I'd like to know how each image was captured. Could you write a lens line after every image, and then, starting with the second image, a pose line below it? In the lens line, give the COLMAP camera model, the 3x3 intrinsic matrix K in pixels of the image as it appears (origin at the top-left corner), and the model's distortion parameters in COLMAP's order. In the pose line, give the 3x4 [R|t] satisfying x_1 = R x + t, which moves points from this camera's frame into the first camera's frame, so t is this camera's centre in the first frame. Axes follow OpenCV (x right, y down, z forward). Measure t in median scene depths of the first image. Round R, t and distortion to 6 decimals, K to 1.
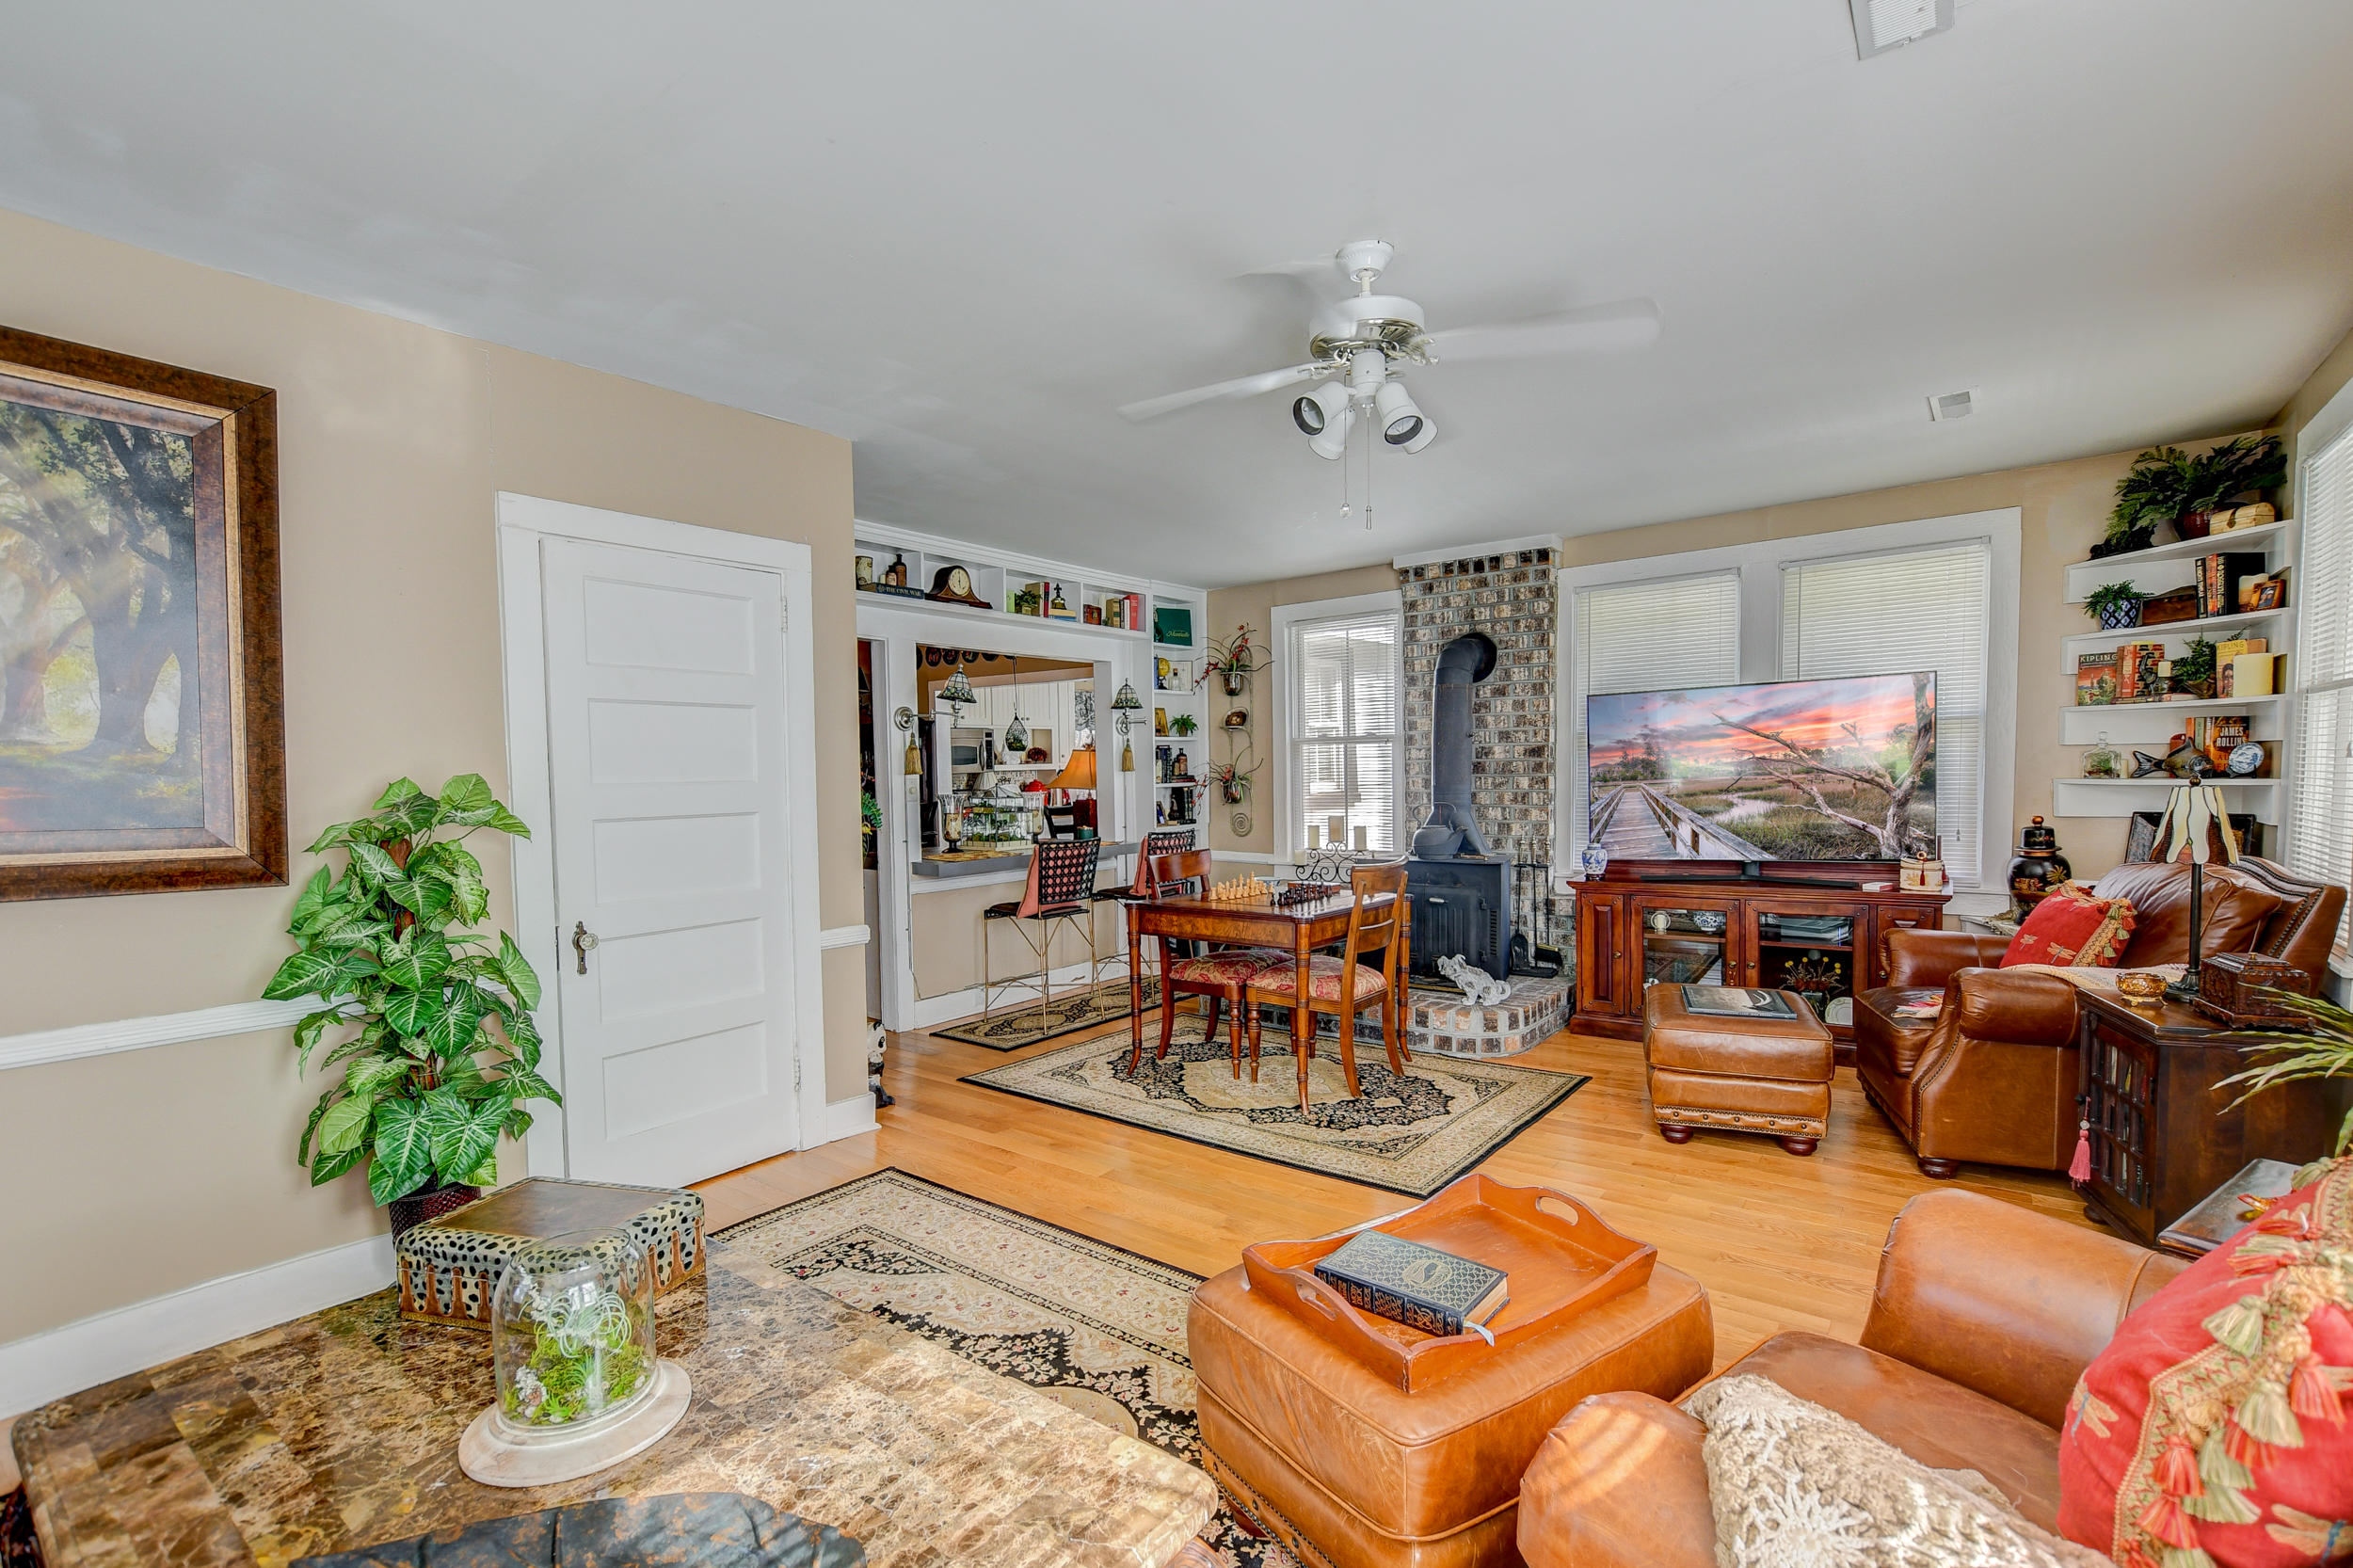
lens RADIAL K [[1043.2, 0, 1173.5], [0, 1043.2, 804.0], [0, 0, 1]] dist [-0.013584, 0.003591]
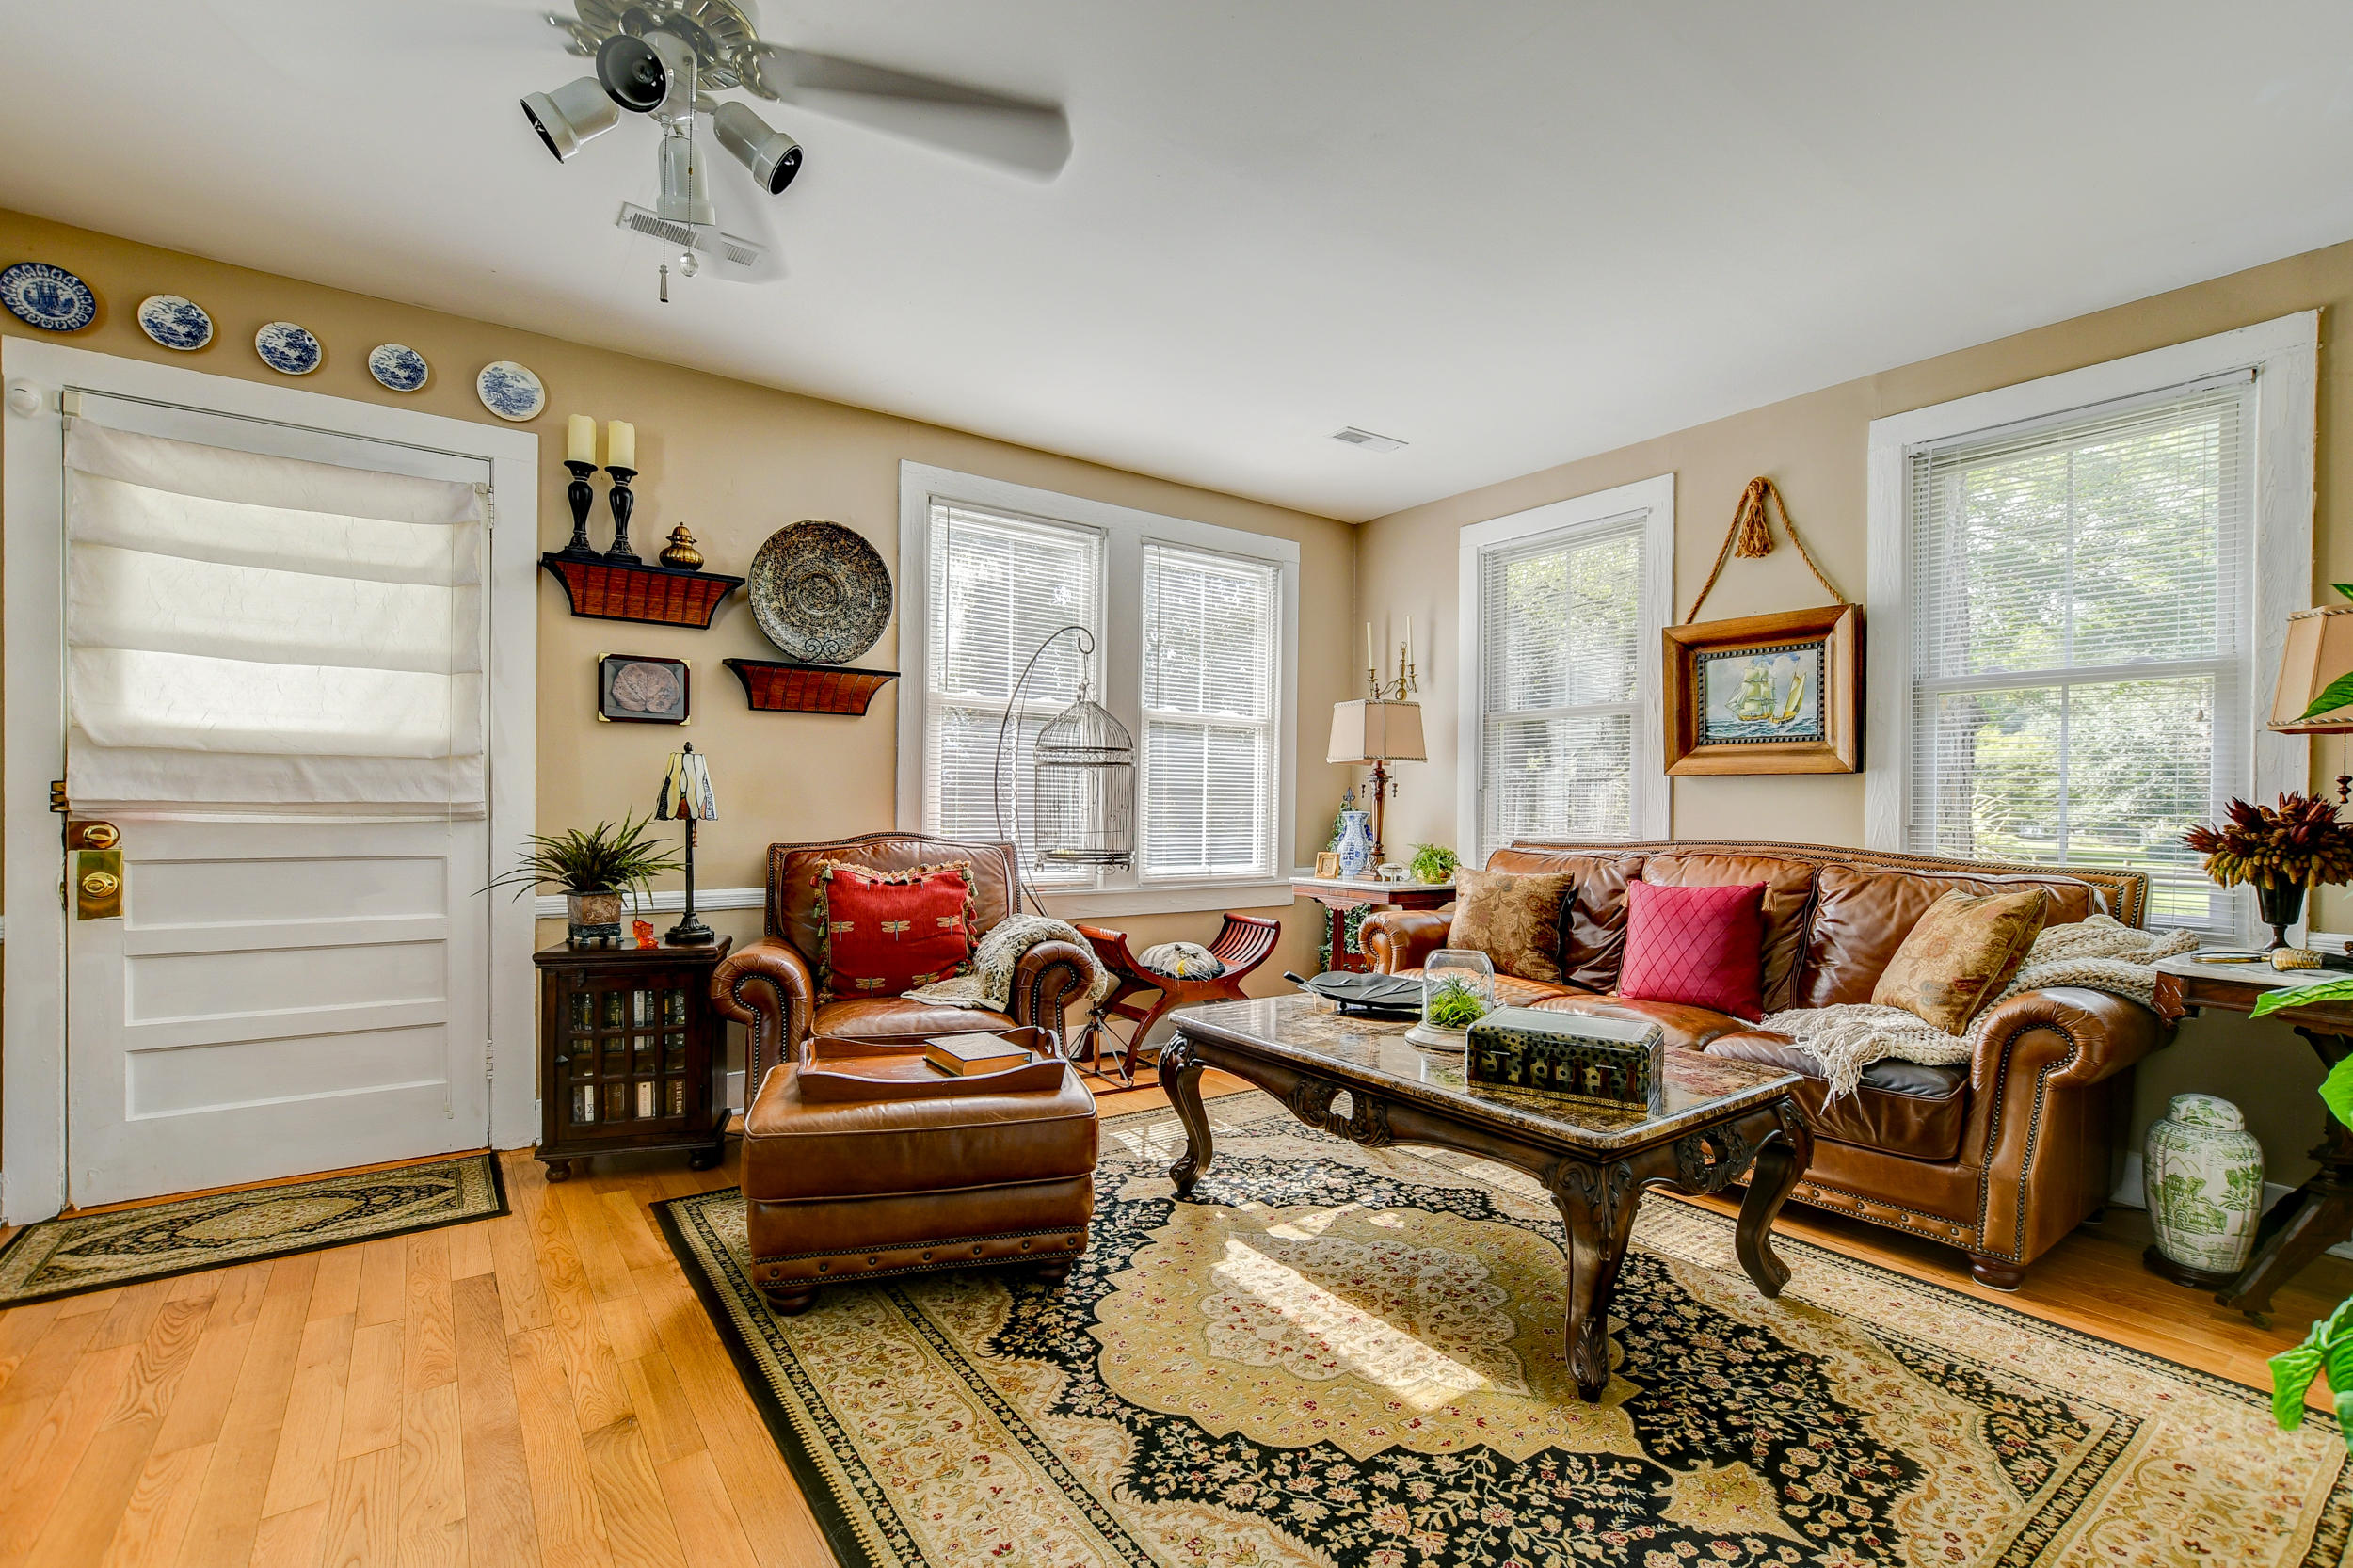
lens RADIAL K [[1043.2, 0, 1186.9], [0, 1043.2, 822.1], [0, 0, 1]] dist [-0.013584, 0.003591]
pose [[-0.962810, 0.002380, 0.270167, -0.151837], [0.012255, 0.999317, 0.034869, 0.023763], [-0.269900, 0.036883, -0.962182, 0.756562]]
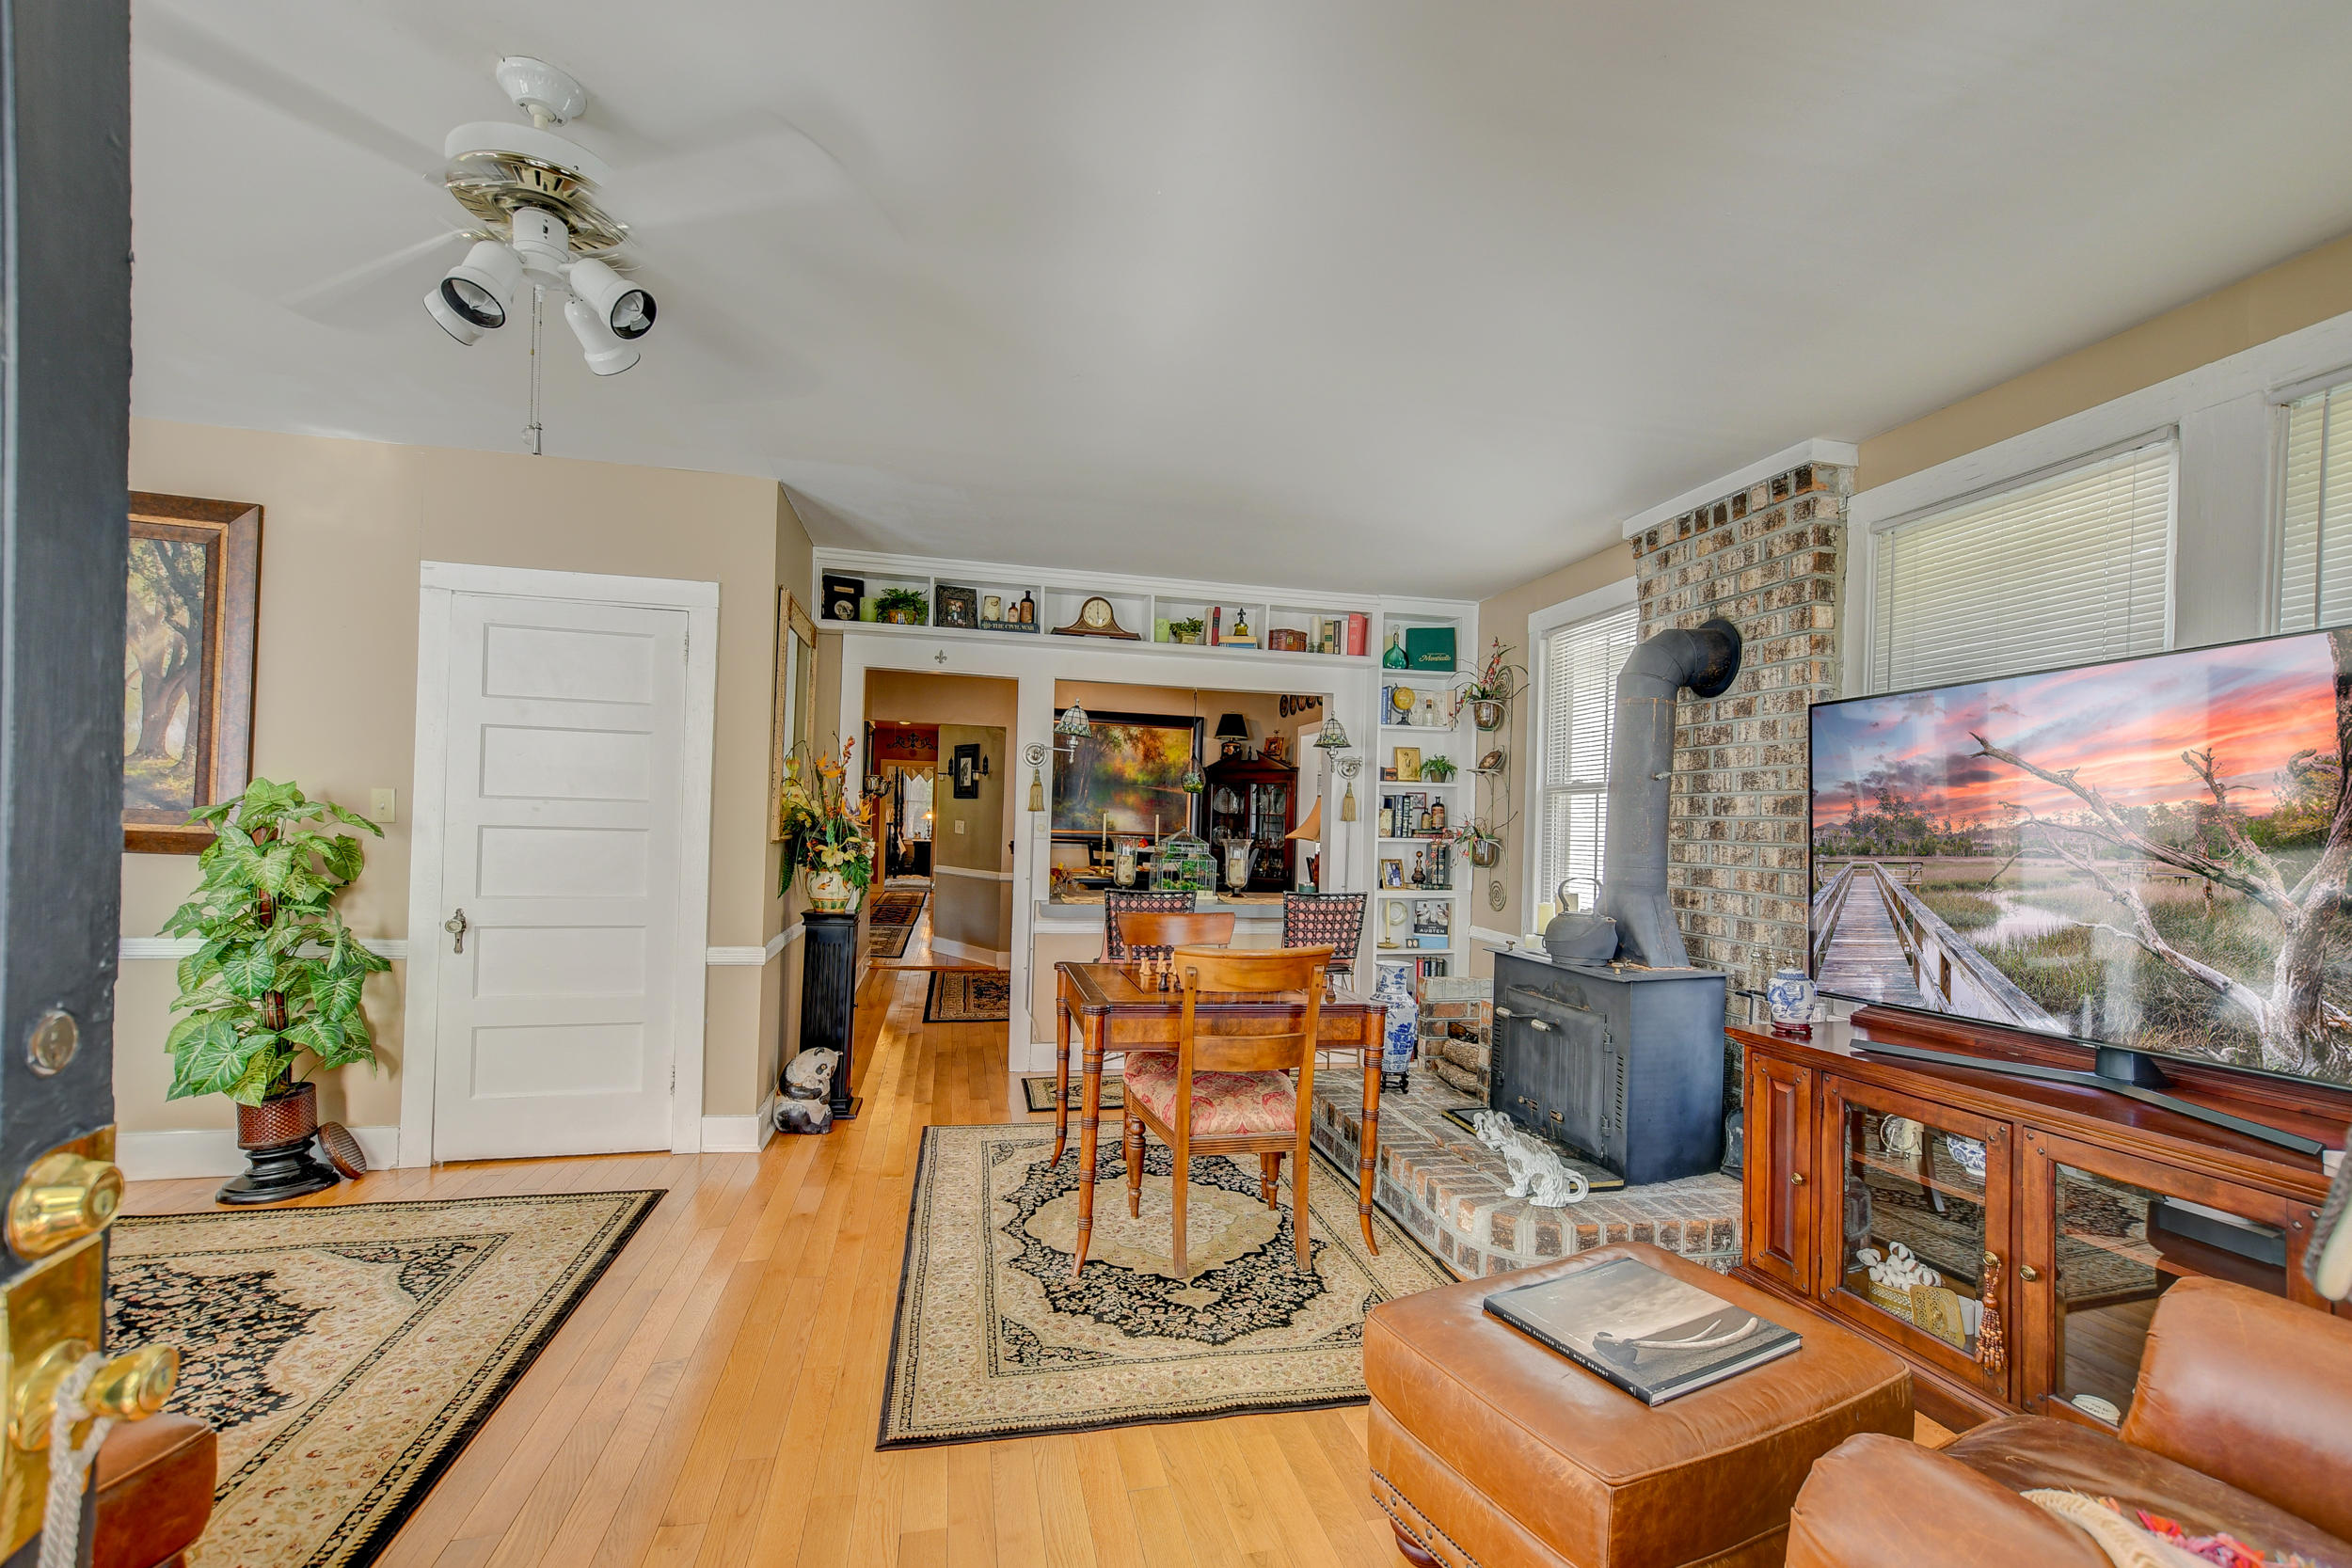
lens RADIAL K [[1000.9, 0, 1184.3], [0, 1000.9, 813.0], [0, 0, 1]] dist [-0.001299, 0.000129]
pose [[0.778874, 0.030872, -0.626420, 0.474469], [-0.060753, 0.997805, -0.026363, -0.010865], [0.624231, 0.058591, 0.779040, 0.364944]]
